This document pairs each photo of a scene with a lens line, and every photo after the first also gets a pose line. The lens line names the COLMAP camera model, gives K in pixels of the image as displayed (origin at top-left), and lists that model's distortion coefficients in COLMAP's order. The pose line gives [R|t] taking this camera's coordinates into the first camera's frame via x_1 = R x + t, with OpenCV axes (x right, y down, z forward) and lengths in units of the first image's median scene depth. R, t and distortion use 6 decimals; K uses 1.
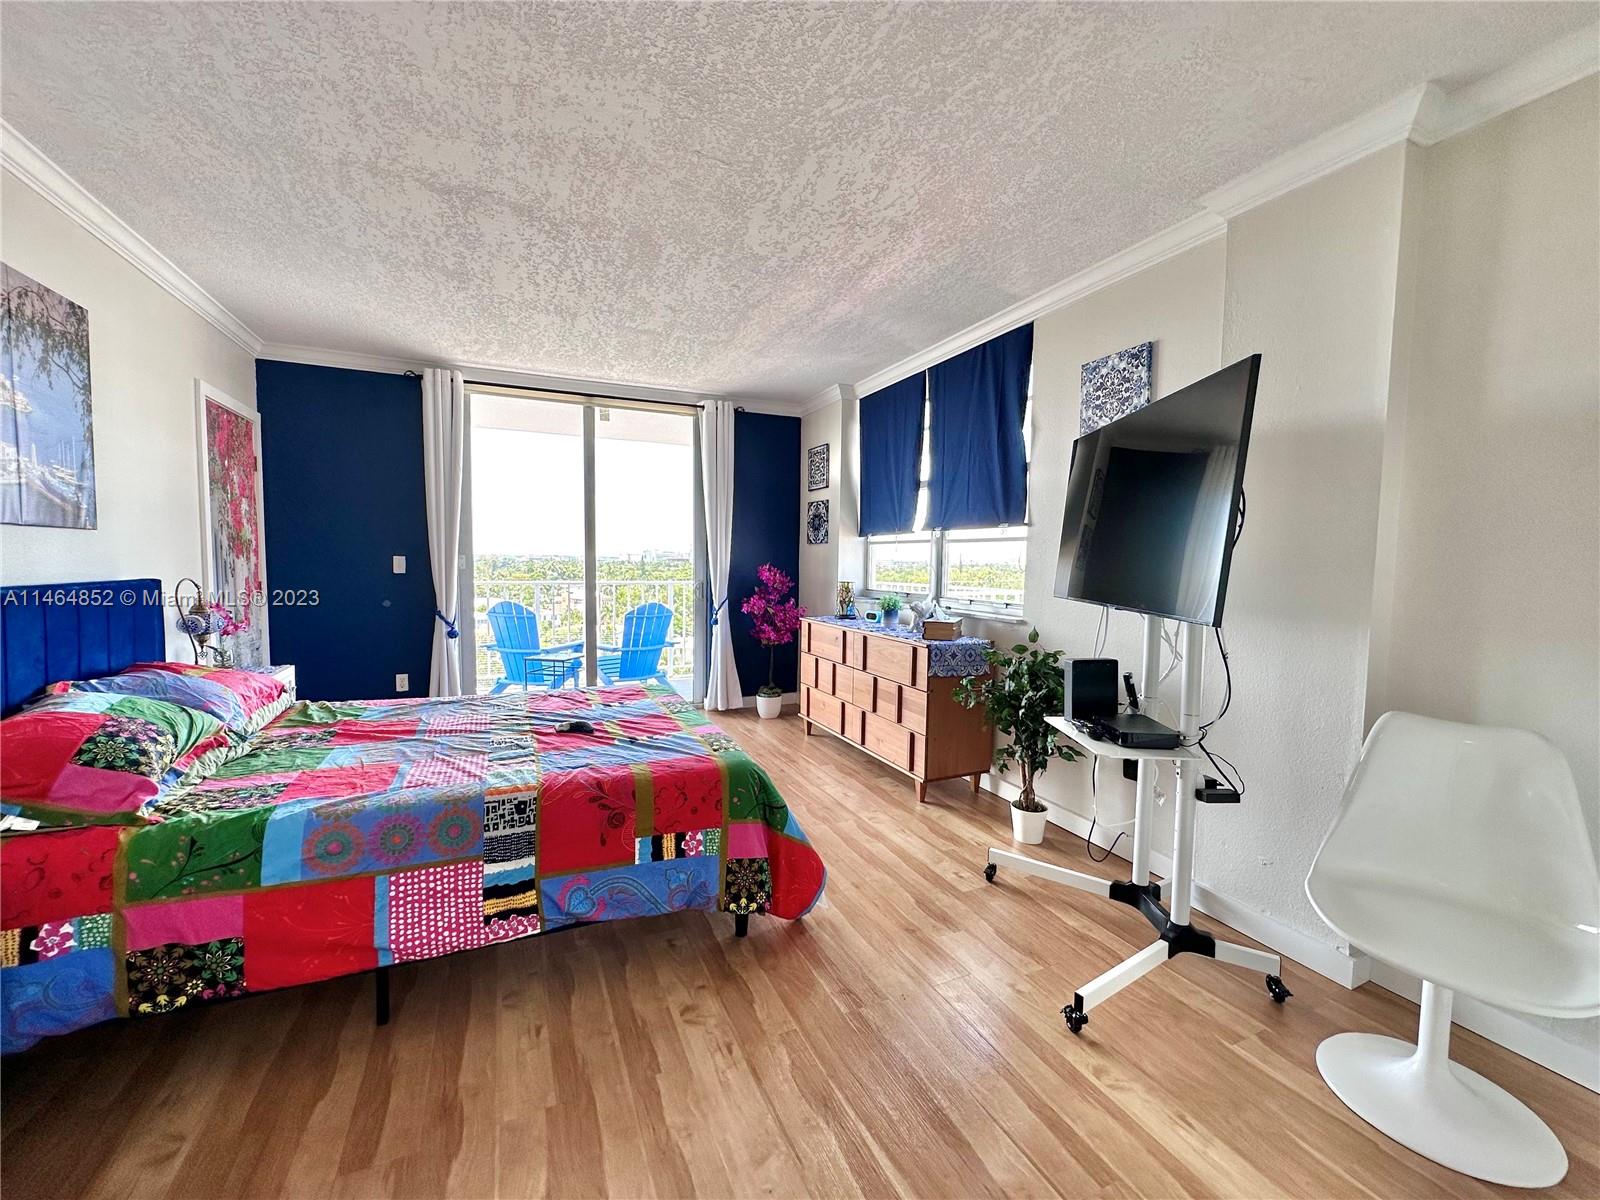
lens RADIAL K [[637.1, 0, 800.0], [0, 637.1, 600.0], [0, 0, 1]] dist [-0.005386, 0.000420]
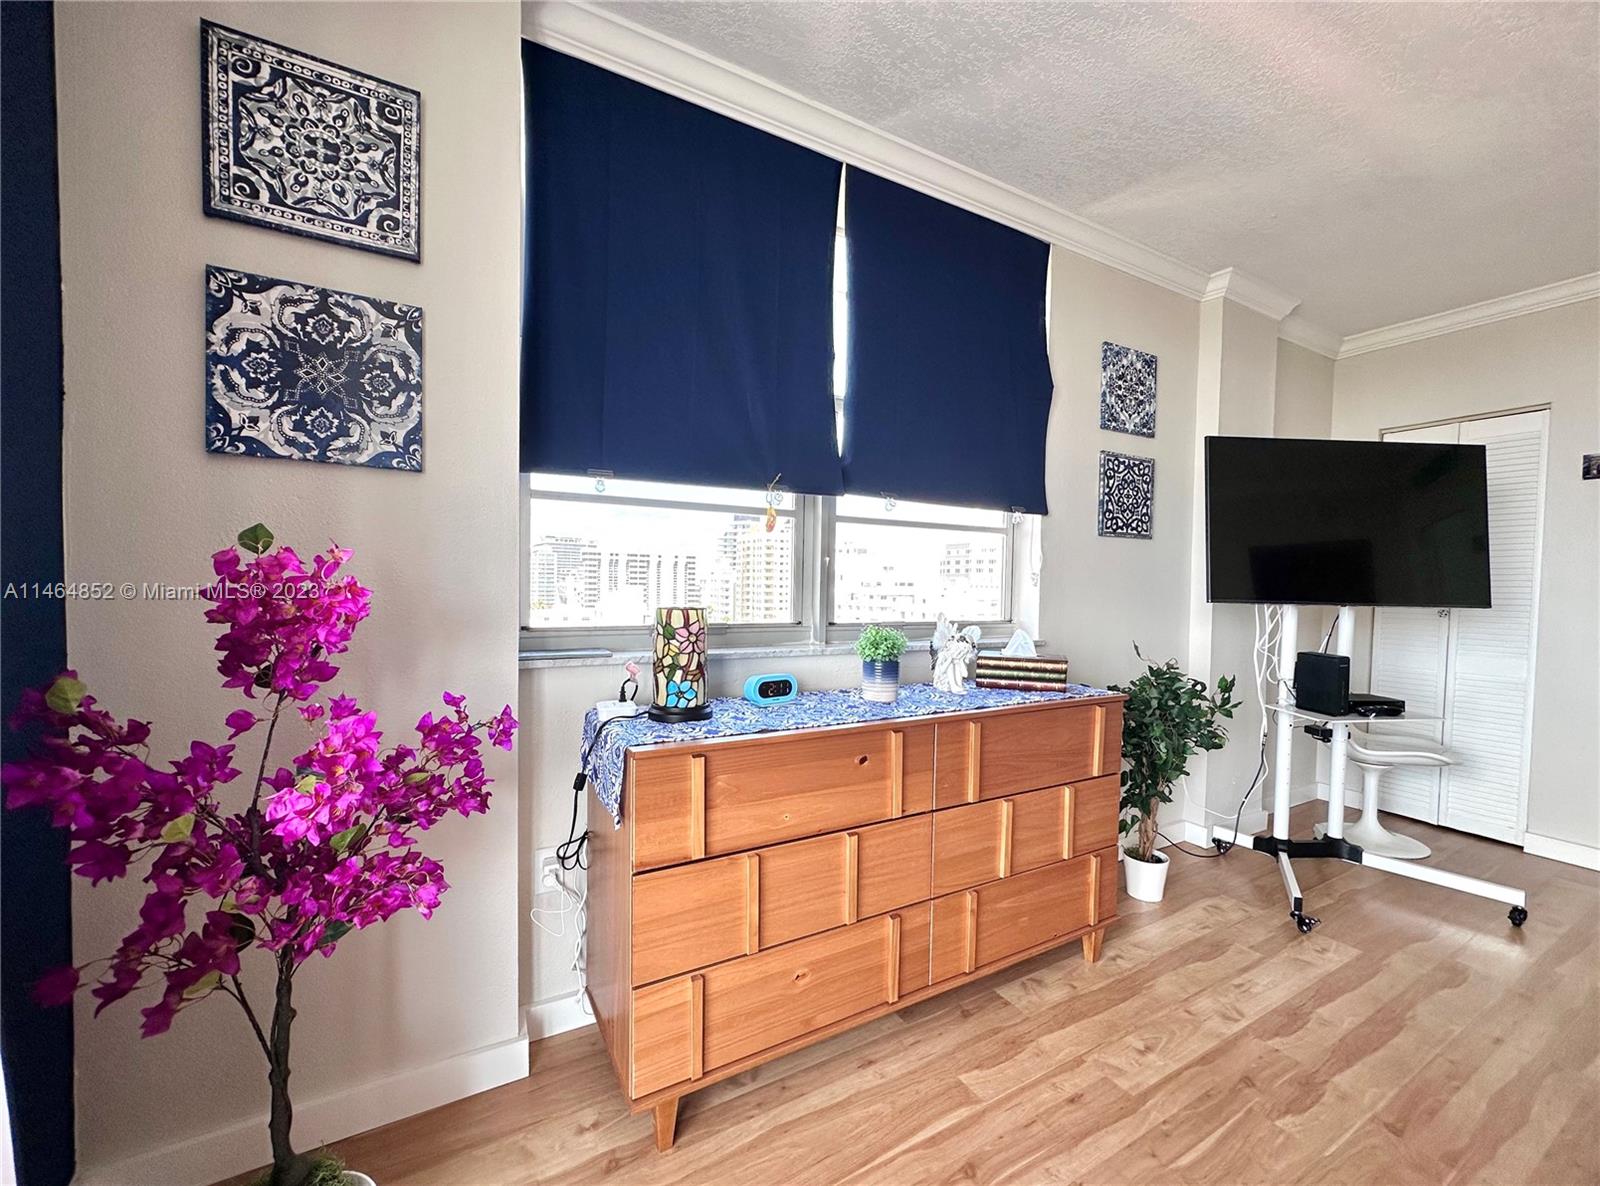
lens RADIAL K [[672.4, 0, 800.0], [0, 672.4, 593.0], [0, 0, 1]] dist [0.000374, -0.000025]
pose [[-0.101053, -0.039504, 0.994096, -0.405055], [0.038801, 0.998295, 0.043615, -0.068731], [-0.994124, 0.042979, -0.099348, 1.355260]]
